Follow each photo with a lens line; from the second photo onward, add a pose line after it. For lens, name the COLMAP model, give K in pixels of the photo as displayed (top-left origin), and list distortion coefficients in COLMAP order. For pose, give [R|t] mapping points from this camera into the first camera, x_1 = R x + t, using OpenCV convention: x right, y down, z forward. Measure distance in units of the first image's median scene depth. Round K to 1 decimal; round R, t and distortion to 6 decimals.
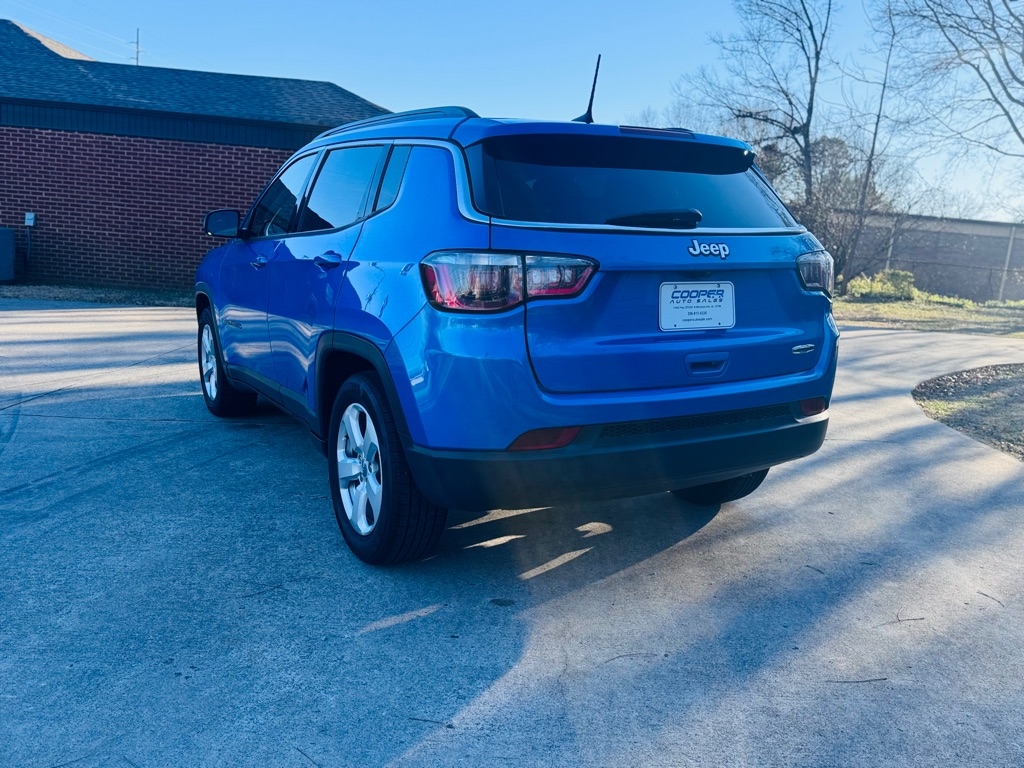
lens RADIAL K [[840.8, 0, 533.8], [0, 840.8, 385.6], [0, 0, 1]] dist [0.036047, -0.045192]
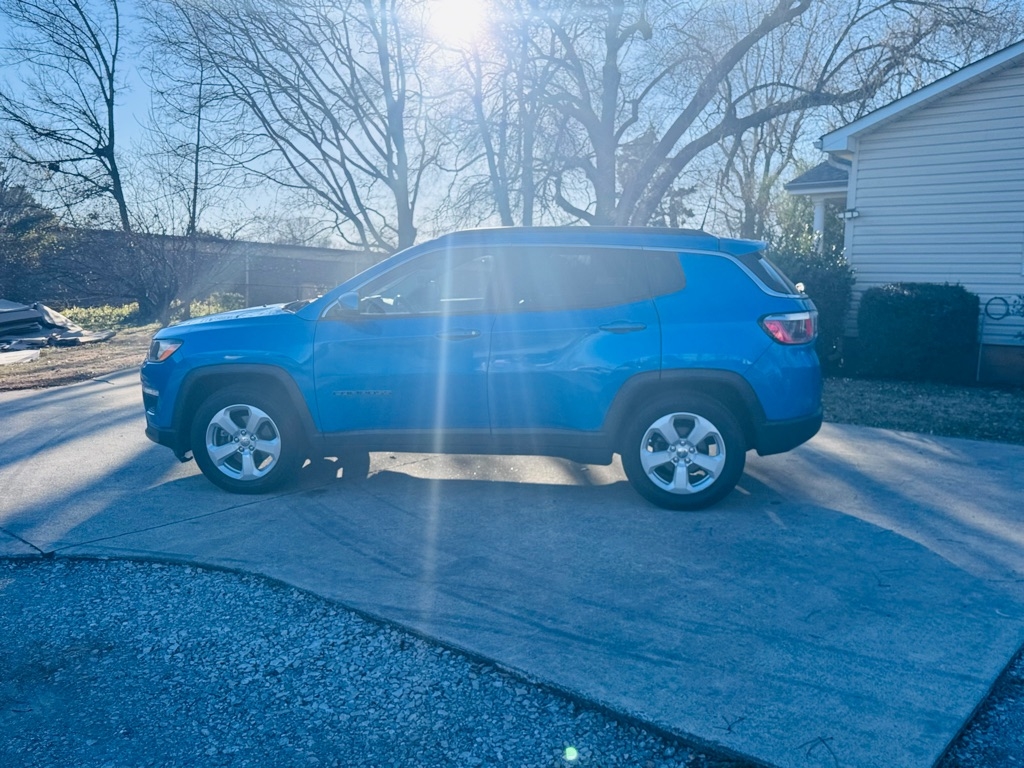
lens RADIAL K [[894.1, 0, 513.6], [0, 894.1, 385.0], [0, 0, 1]] dist [0.129480, -0.222737]
pose [[0.634912, -0.140030, 0.759788, -0.217442], [0.161213, 0.985801, 0.046967, -0.020613], [-0.755577, 0.092668, 0.648472, 0.016366]]
